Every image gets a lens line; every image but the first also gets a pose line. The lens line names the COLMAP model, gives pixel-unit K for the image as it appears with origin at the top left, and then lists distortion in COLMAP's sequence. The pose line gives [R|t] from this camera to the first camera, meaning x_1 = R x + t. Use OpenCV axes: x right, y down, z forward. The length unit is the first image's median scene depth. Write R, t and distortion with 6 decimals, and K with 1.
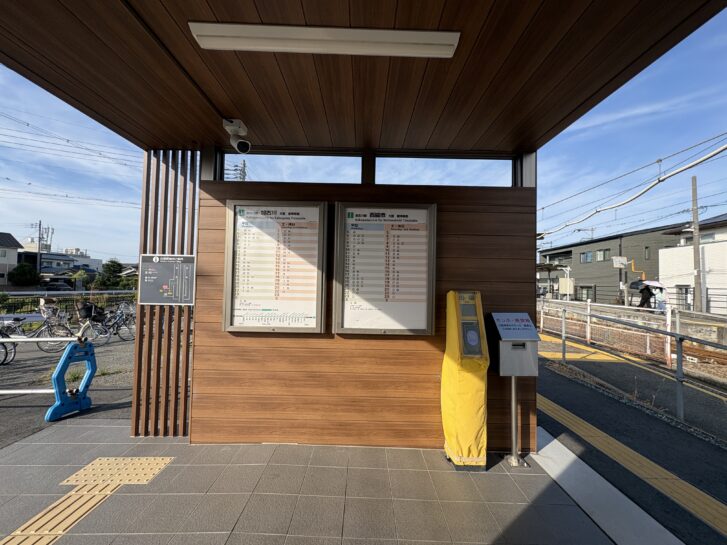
lens RADIAL K [[290.9, 0, 361.3], [0, 290.9, 272.8], [0, 0, 1]] dist [0.002412, 0.000079]
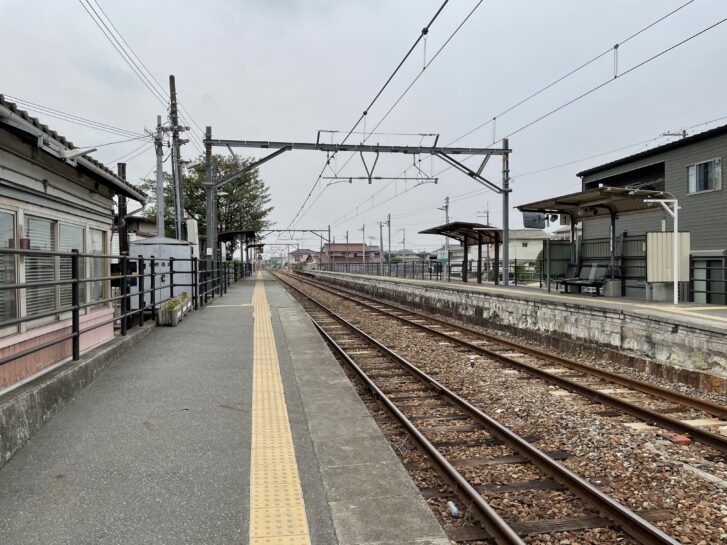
lens RADIAL K [[537.6, 0, 359.5], [0, 537.6, 272.9], [0, 0, 1]] dist [0.021541, -0.036192]
pose [[0.983374, -0.028468, 0.179348, 0.246570], [0.018804, 0.998290, 0.055353, 0.021395], [-0.180617, -0.051060, 0.982227, 0.447862]]
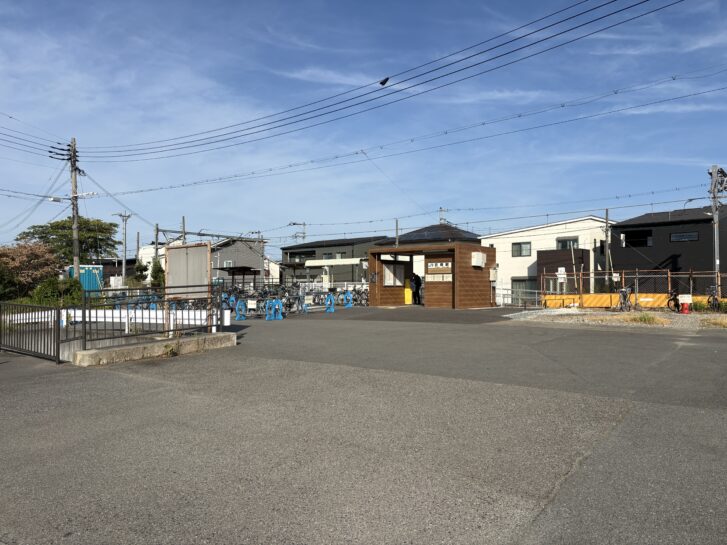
lens RADIAL K [[544.6, 0, 363.1], [0, 544.6, 272.5], [0, 0, 1]] dist [-0.001338, -0.007390]
pose [[0.630132, -0.001233, 0.776487, -0.931588], [-0.010498, 0.999894, 0.010107, -0.017822], [-0.776417, -0.014520, 0.630052, -0.556629]]
